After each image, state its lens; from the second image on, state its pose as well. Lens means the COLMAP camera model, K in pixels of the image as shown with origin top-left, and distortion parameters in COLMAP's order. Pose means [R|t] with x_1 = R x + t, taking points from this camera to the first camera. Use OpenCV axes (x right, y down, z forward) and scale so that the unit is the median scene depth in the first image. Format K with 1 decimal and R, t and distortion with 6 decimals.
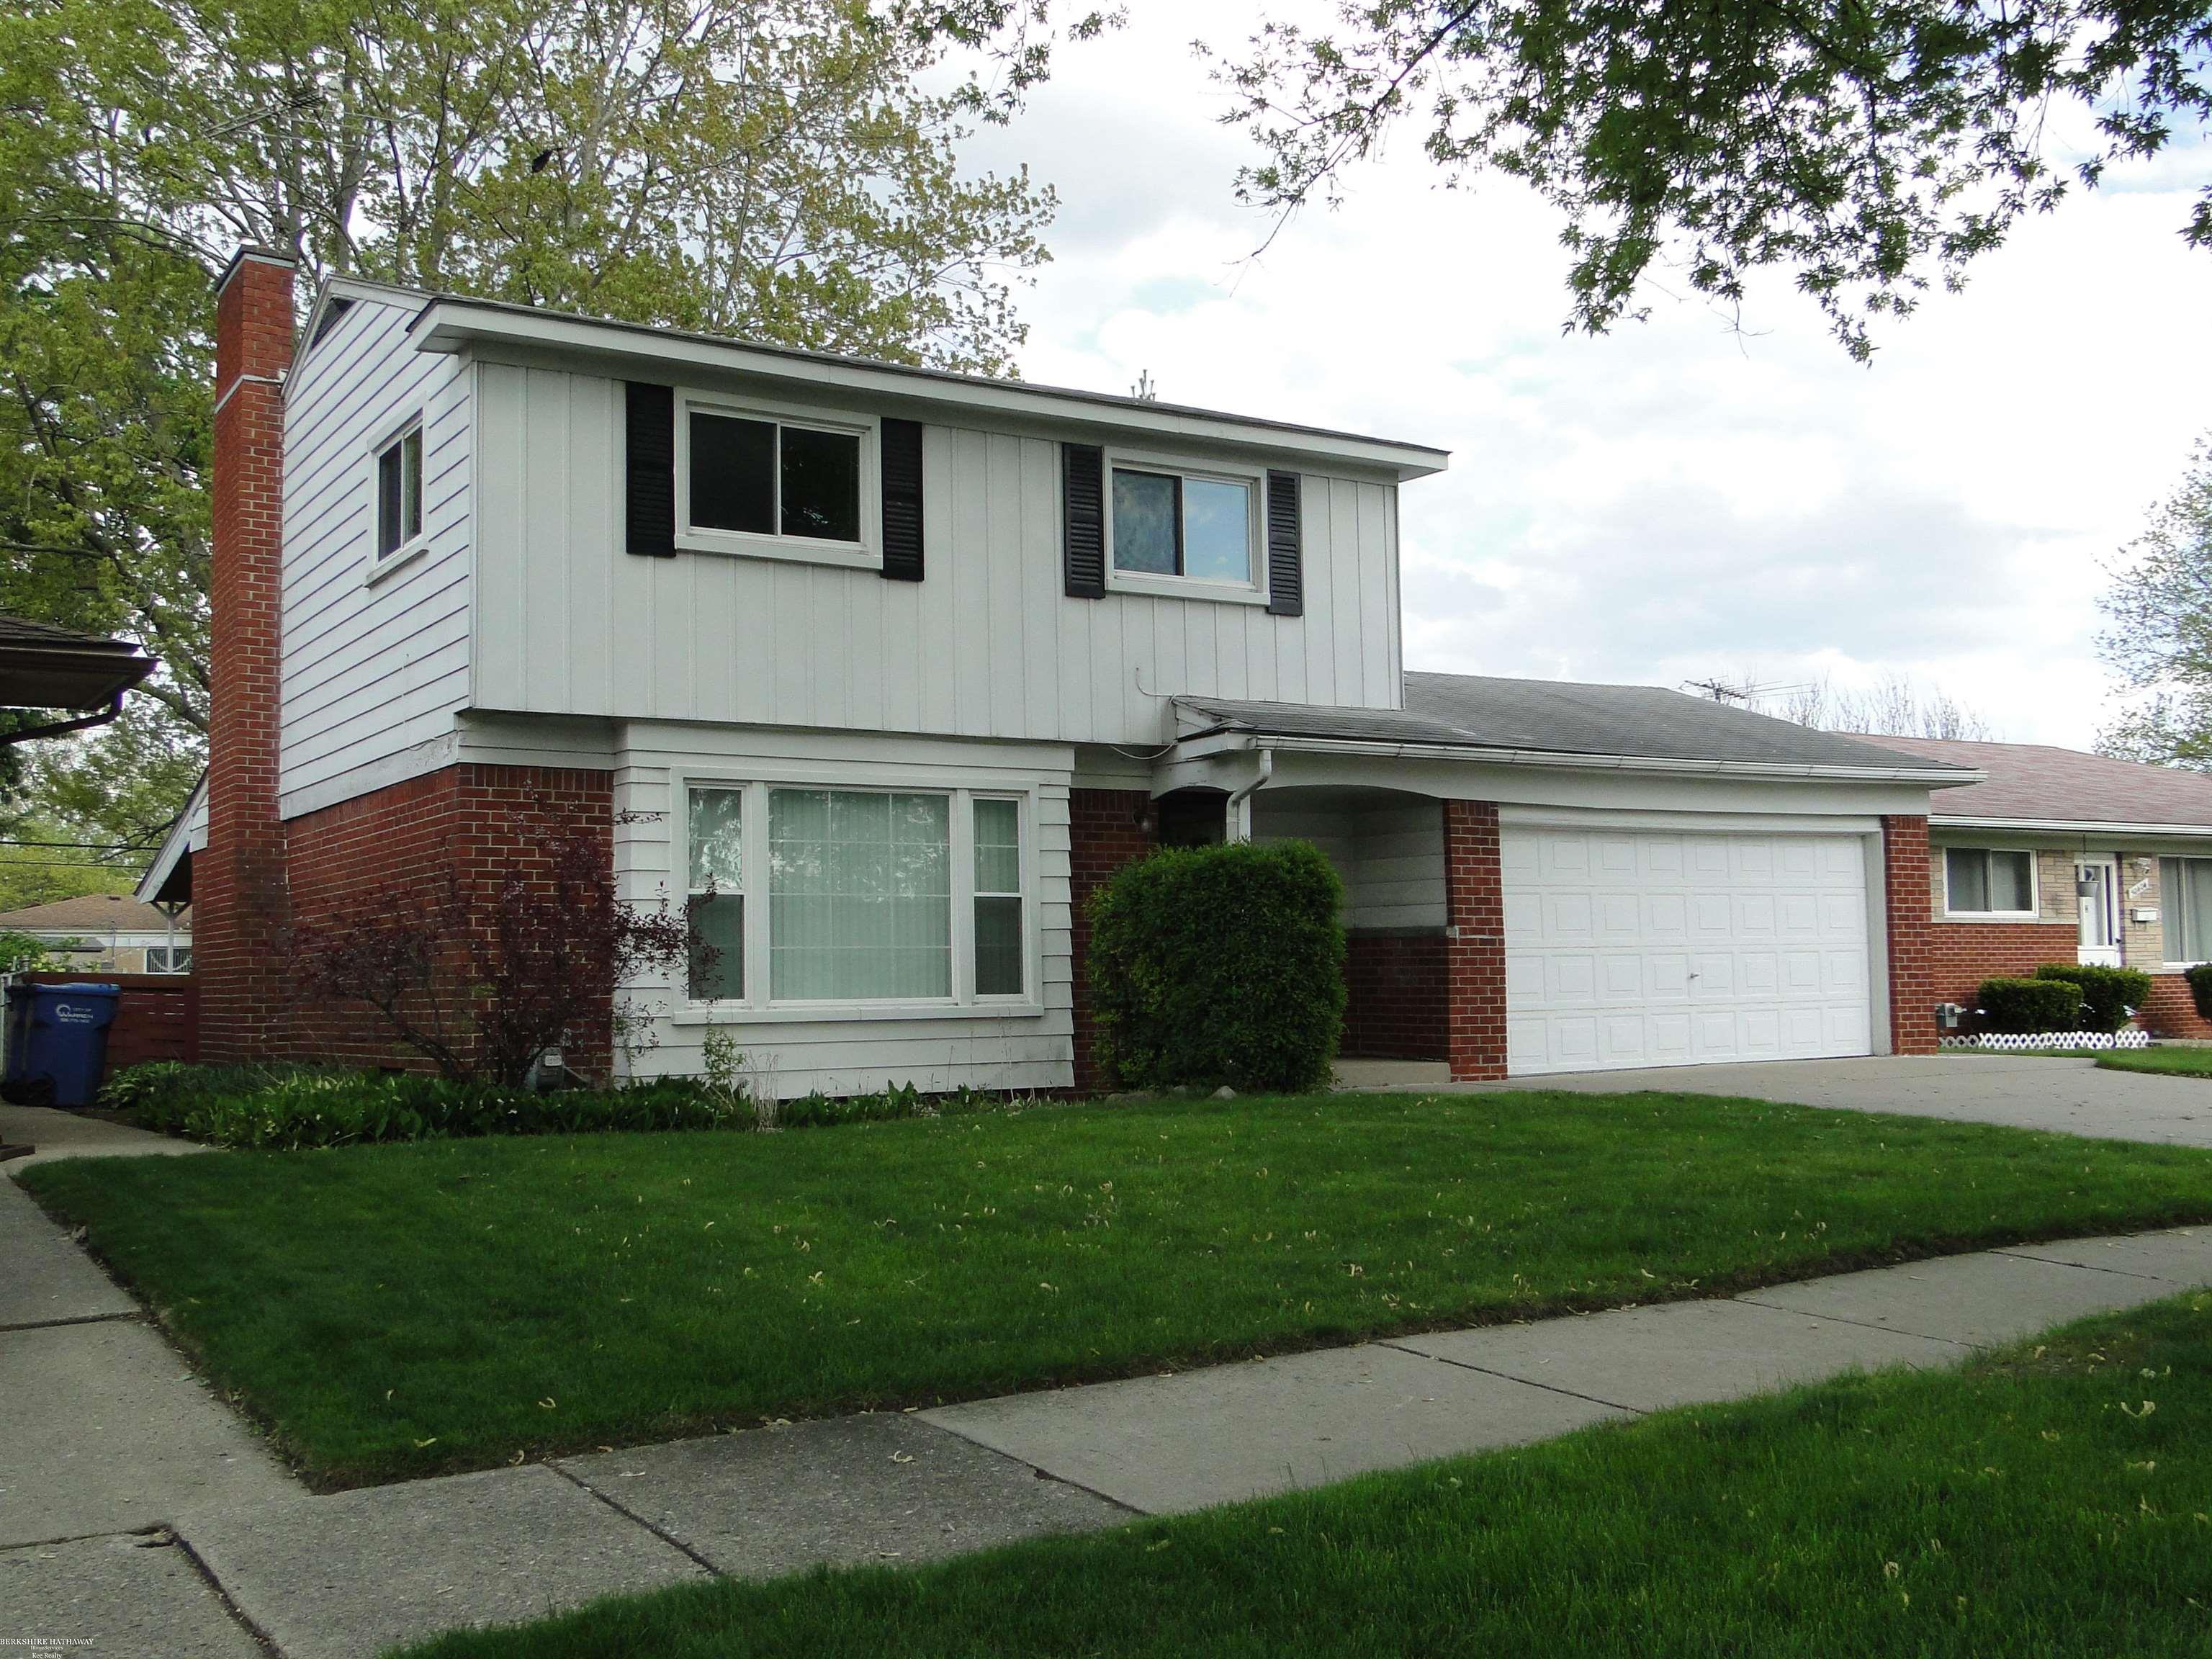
lens RADIAL K [[2198.9, 0, 1106.0], [0, 2198.9, 829.5], [0, 0, 1]] dist [0.003202, -0.001078]
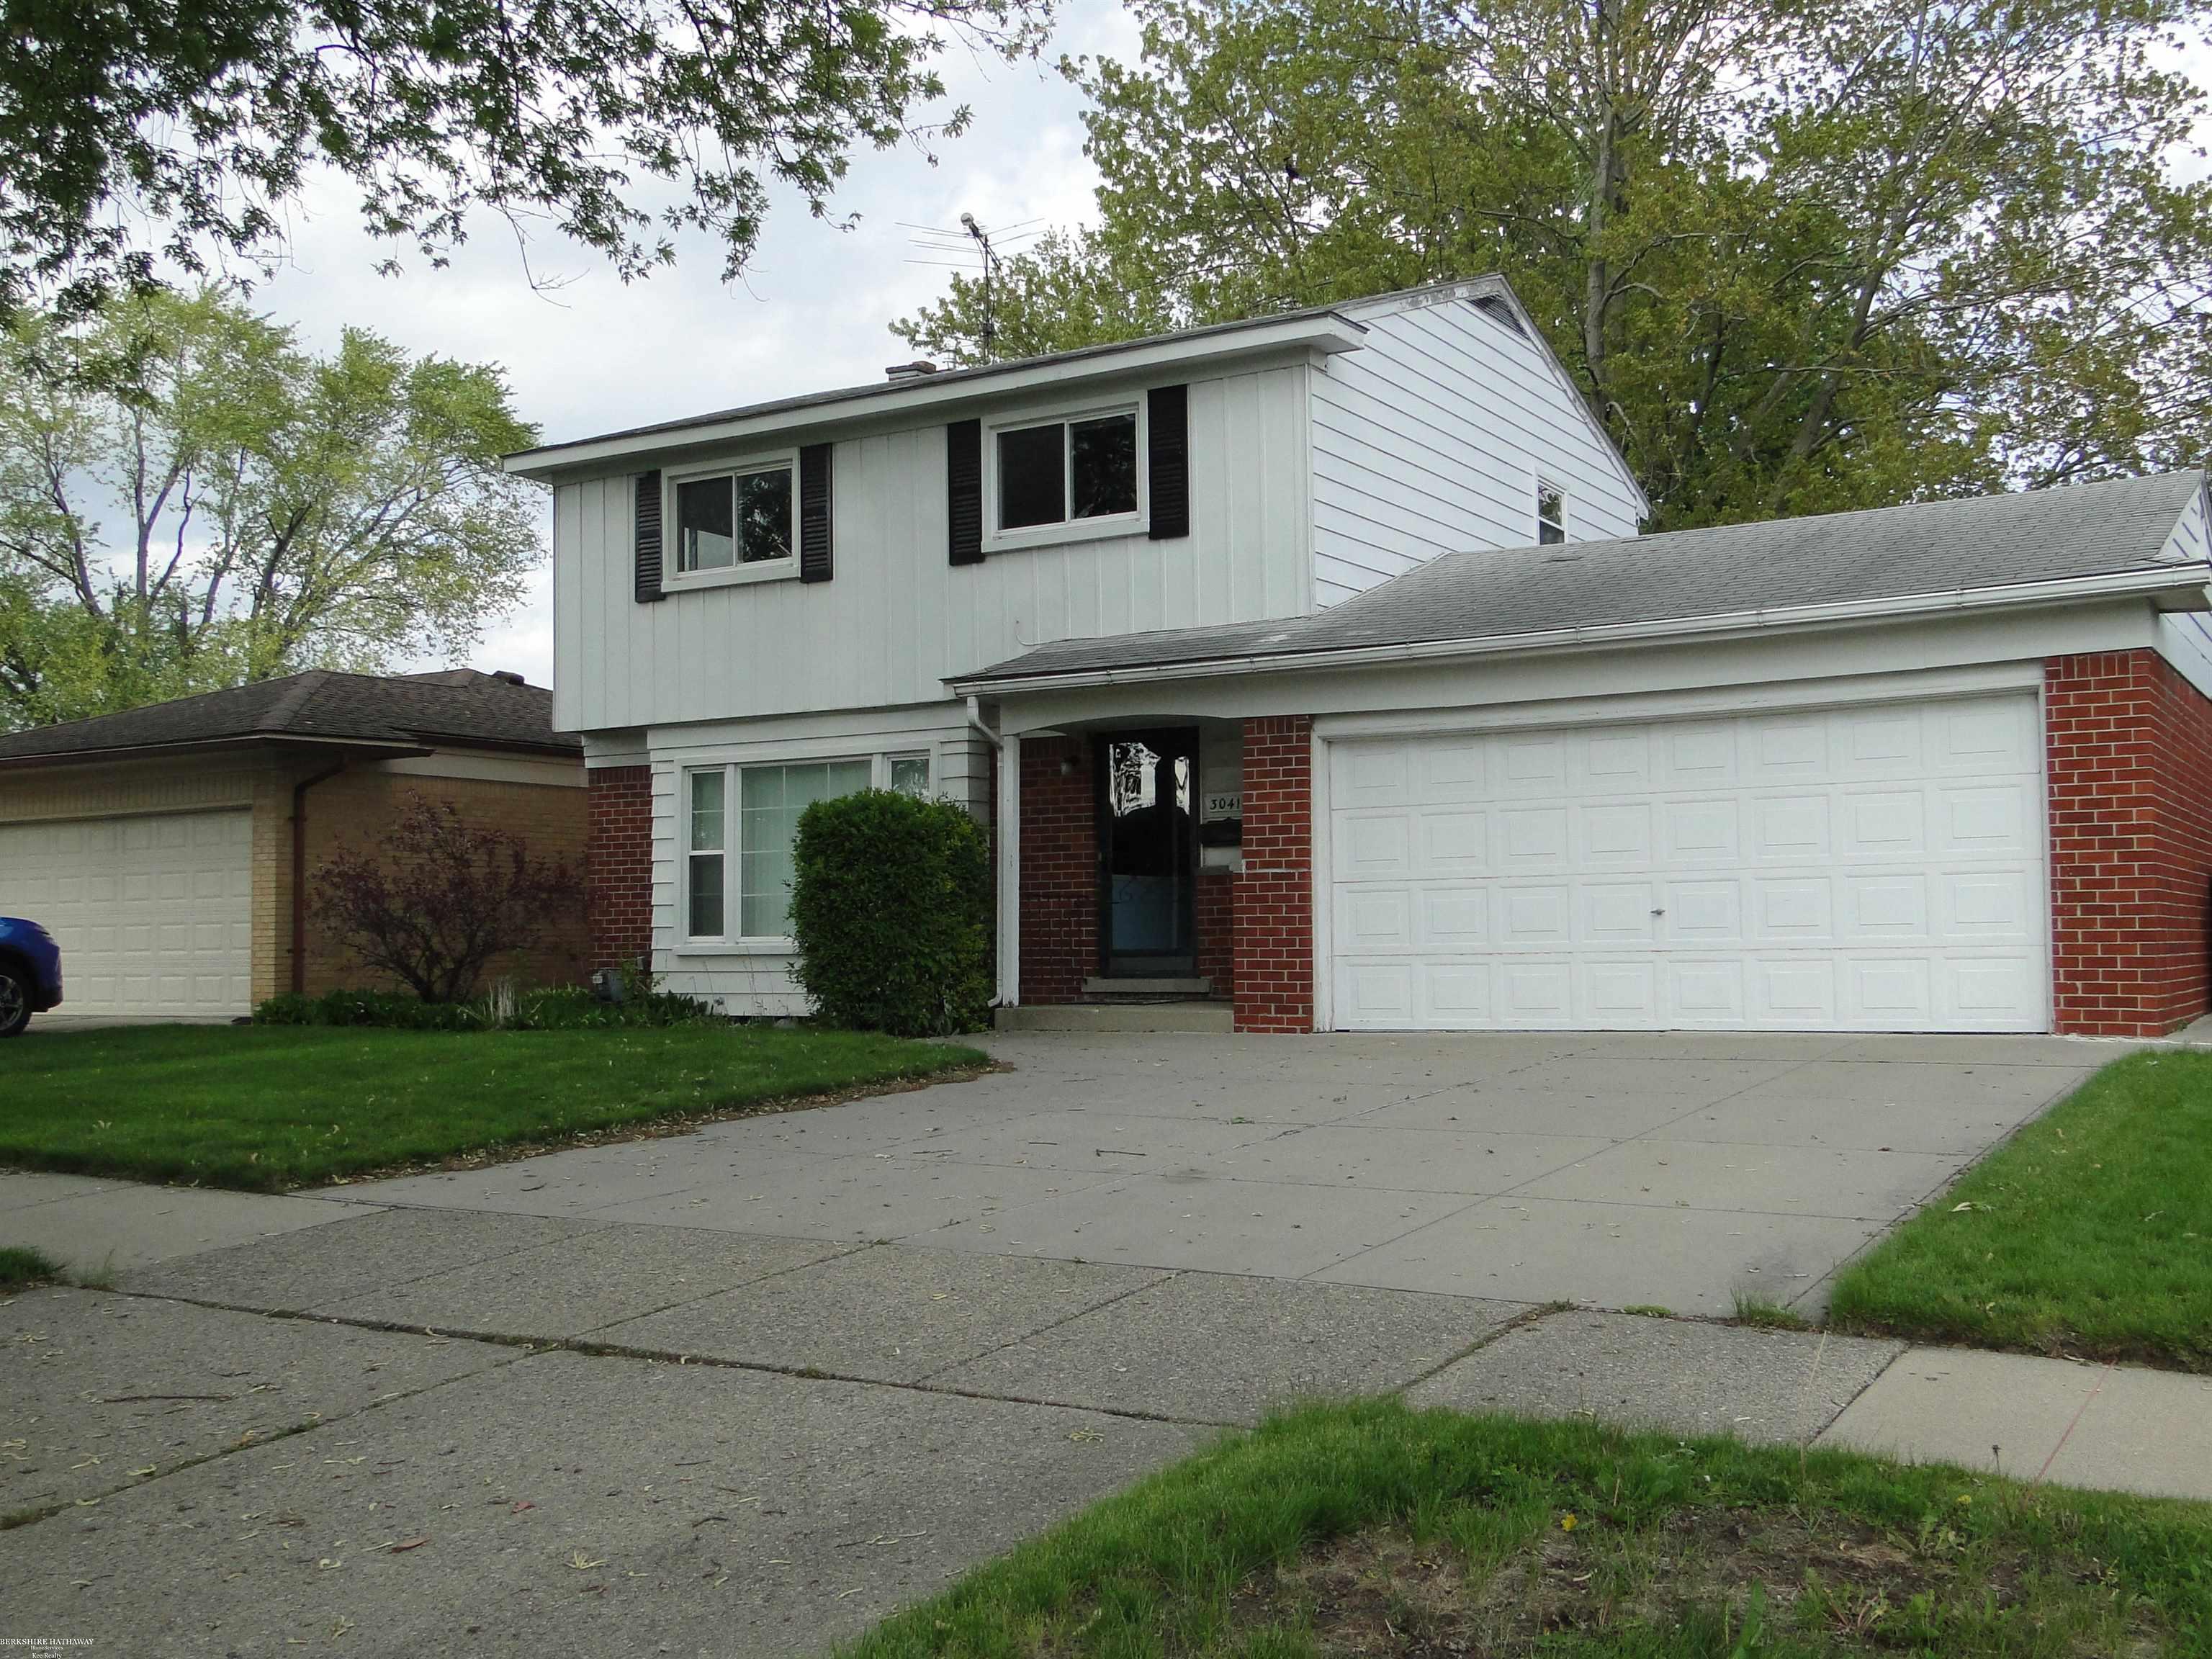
lens RADIAL K [[2198.9, 0, 1106.0], [0, 2198.9, 829.5], [0, 0, 1]] dist [0.003202, -0.001078]
pose [[0.453529, -0.034869, -0.890559, 0.931124], [0.070608, 0.997499, -0.003098, 0.030338], [0.888440, -0.061476, 0.454857, 0.541024]]
